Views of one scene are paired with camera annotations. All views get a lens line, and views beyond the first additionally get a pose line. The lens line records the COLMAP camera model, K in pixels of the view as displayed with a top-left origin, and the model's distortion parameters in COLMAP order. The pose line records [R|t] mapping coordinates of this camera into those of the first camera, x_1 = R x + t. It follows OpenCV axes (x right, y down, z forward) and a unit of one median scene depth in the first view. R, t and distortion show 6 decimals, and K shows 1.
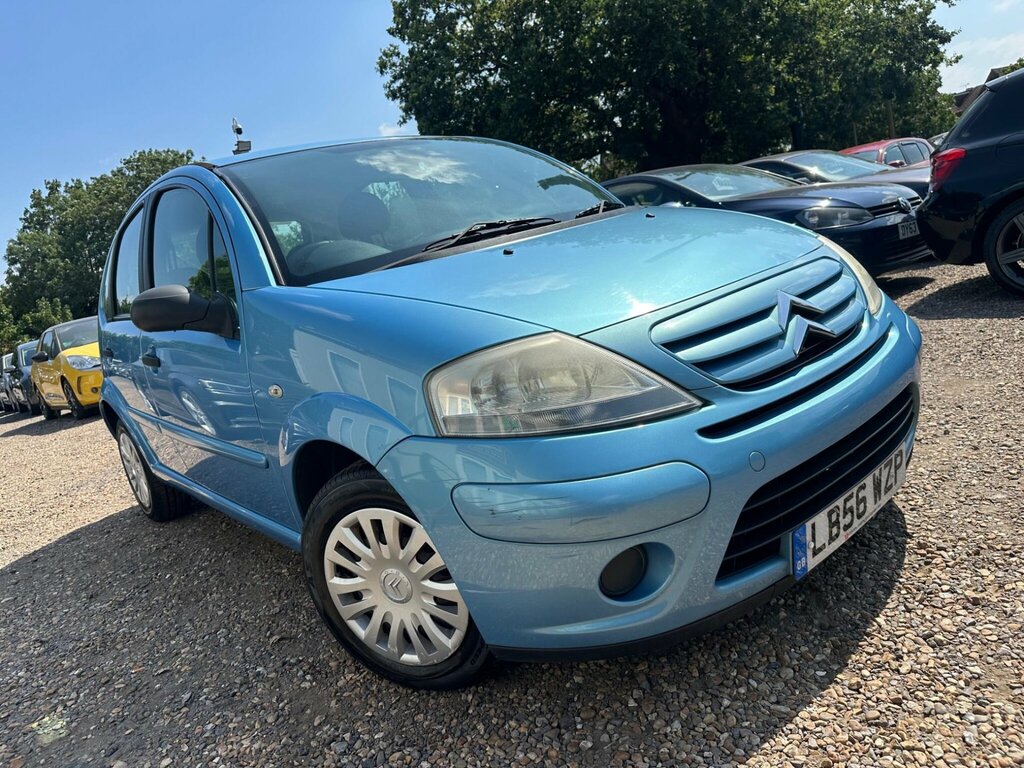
lens RADIAL K [[711.9, 0, 529.6], [0, 711.9, 383.4], [0, 0, 1]] dist [0.046117, -0.083324]
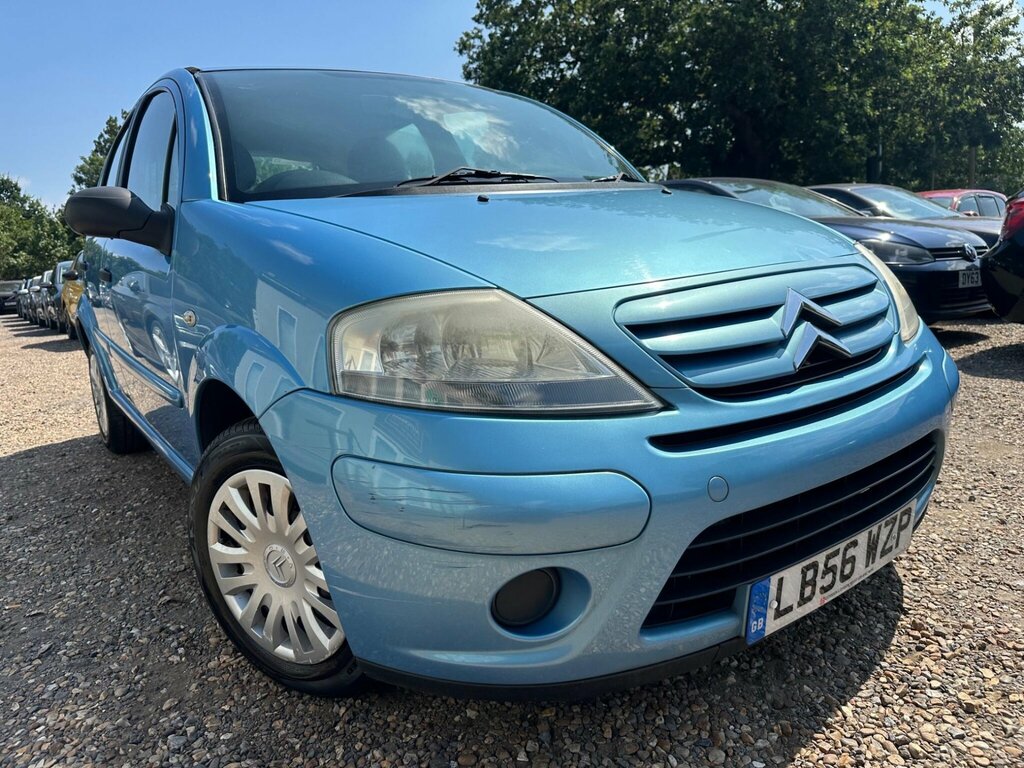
lens RADIAL K [[726.2, 0, 524.3], [0, 726.2, 384.8], [0, 0, 1]] dist [0.032281, -0.053586]
pose [[0.985942, 0.162120, -0.040436, 0.097424], [-0.161834, 0.986765, 0.010248, 0.017416], [0.041562, -0.003560, 0.999130, 0.152204]]
